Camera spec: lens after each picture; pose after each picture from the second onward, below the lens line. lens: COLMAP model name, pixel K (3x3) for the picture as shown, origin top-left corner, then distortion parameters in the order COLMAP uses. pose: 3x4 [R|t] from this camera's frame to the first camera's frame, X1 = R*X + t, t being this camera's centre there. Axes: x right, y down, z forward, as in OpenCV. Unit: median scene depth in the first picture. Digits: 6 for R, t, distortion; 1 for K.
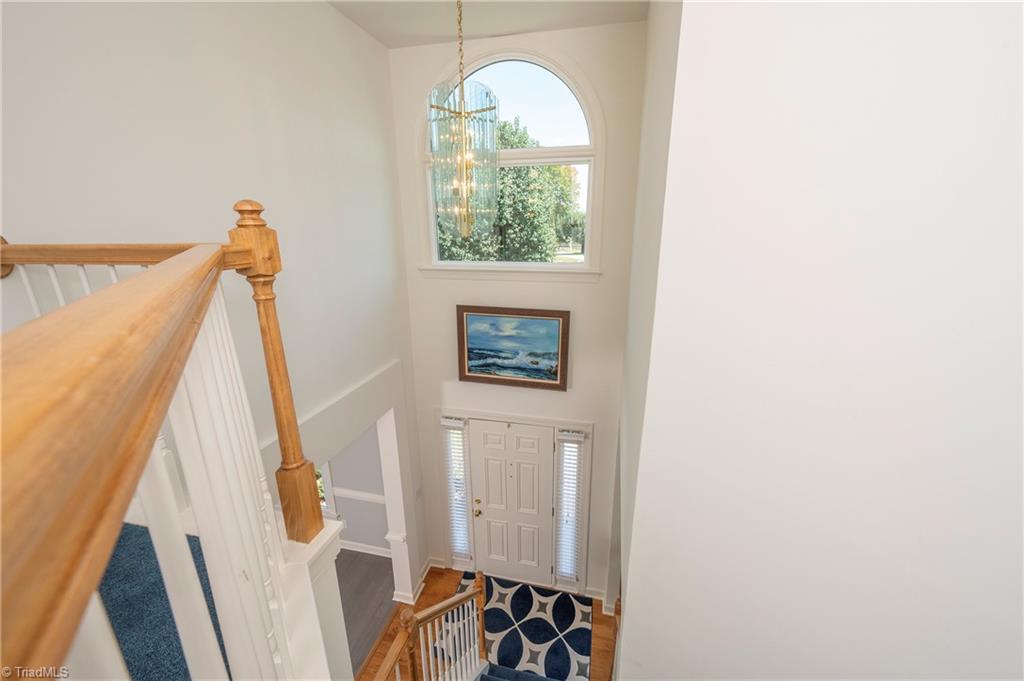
lens RADIAL K [[404.3, 0, 513.2], [0, 404.3, 339.3], [0, 0, 1]] dist [-0.004358, -0.000030]
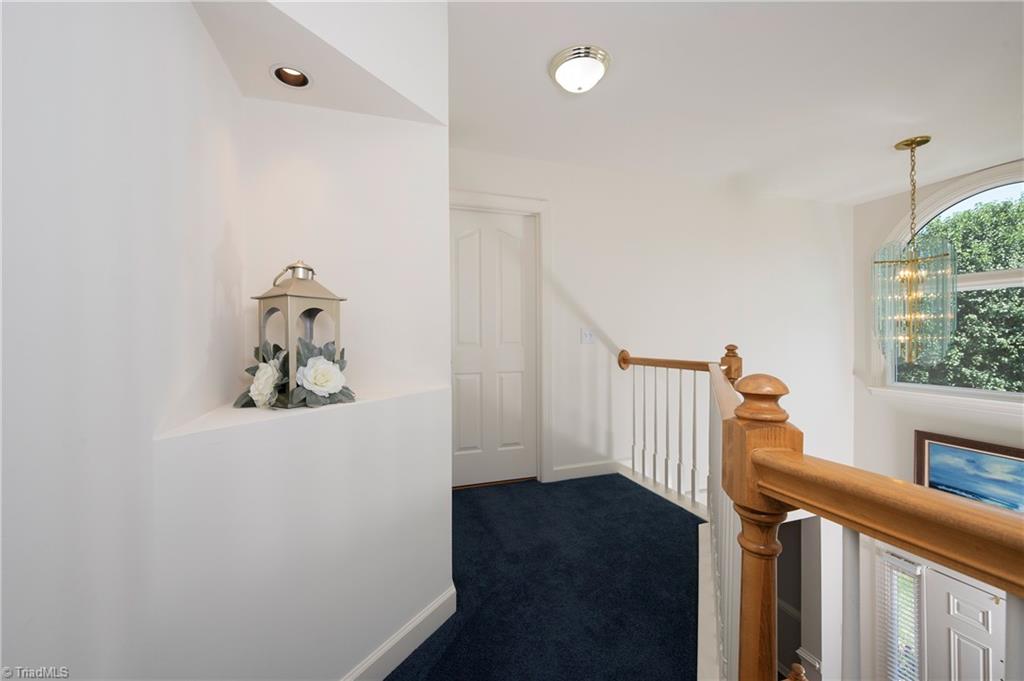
lens RADIAL K [[404.3, 0, 513.2], [0, 404.3, 339.3], [0, 0, 1]] dist [-0.004358, -0.000030]
pose [[0.530004, 0.010936, -0.847925, 0.153455], [-0.232403, 0.963505, -0.132840, 0.052983], [0.815527, 0.267466, 0.513203, -0.294612]]
